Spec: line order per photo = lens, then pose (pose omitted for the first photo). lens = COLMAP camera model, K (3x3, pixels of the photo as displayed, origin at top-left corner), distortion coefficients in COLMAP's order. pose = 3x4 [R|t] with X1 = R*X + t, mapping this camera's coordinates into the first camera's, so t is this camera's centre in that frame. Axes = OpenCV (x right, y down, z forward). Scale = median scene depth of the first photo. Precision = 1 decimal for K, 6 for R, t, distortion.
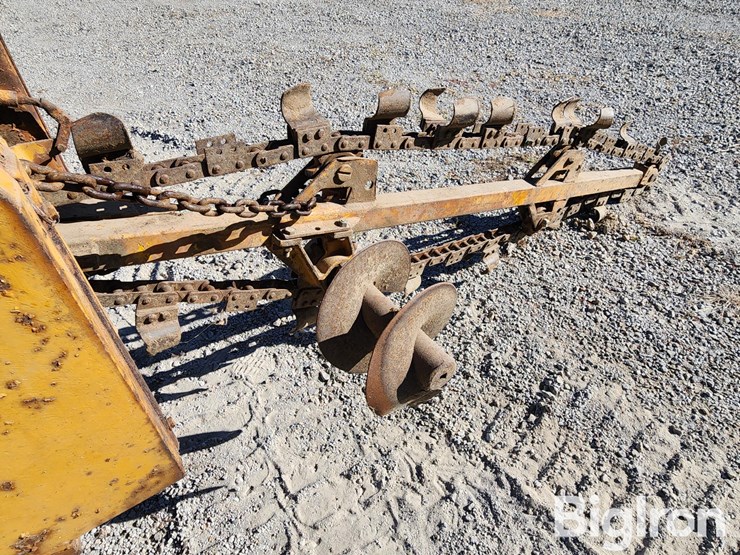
lens RADIAL K [[456.7, 0, 369.3], [0, 456.7, 279.1], [0, 0, 1]] dist [0.002312, -0.002695]
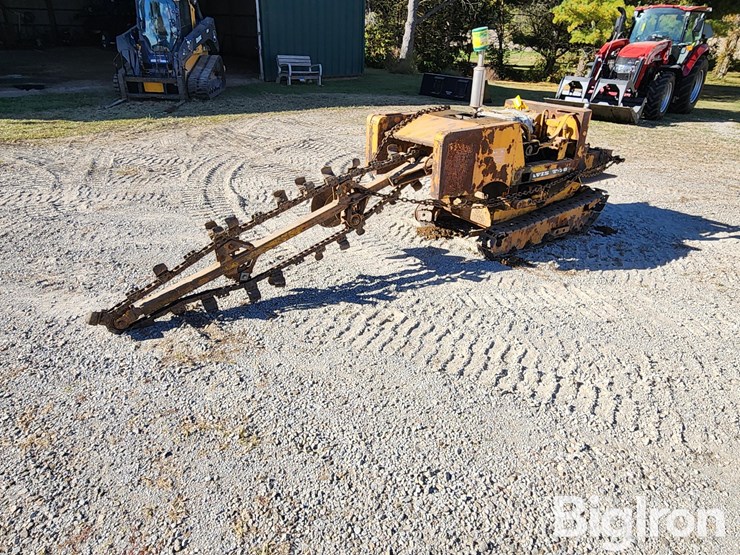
lens RADIAL K [[478.6, 0, 362.8], [0, 478.6, 273.3], [0, 0, 1]] dist [0.003189, -0.001654]
pose [[-0.999654, 0.019863, -0.017222, -0.080462], [-0.008915, 0.360152, 0.932851, -2.073831], [0.024731, 0.932682, -0.359851, 1.852988]]
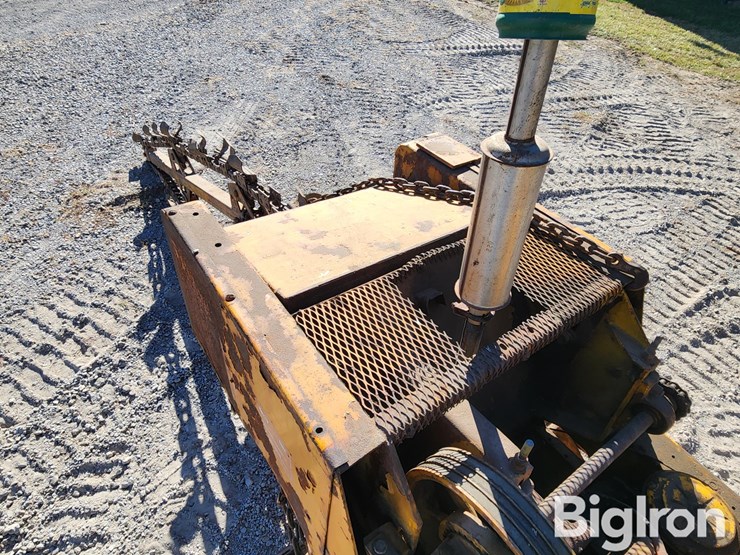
lens RADIAL K [[456.7, 0, 369.3], [0, 456.7, 279.1], [0, 0, 1]] dist [0.002312, -0.002695]
pose [[-0.029015, -0.651536, 0.758063, -1.106679], [0.610230, 0.589113, 0.529684, -0.460857], [-0.791693, 0.477961, 0.380494, 0.076523]]
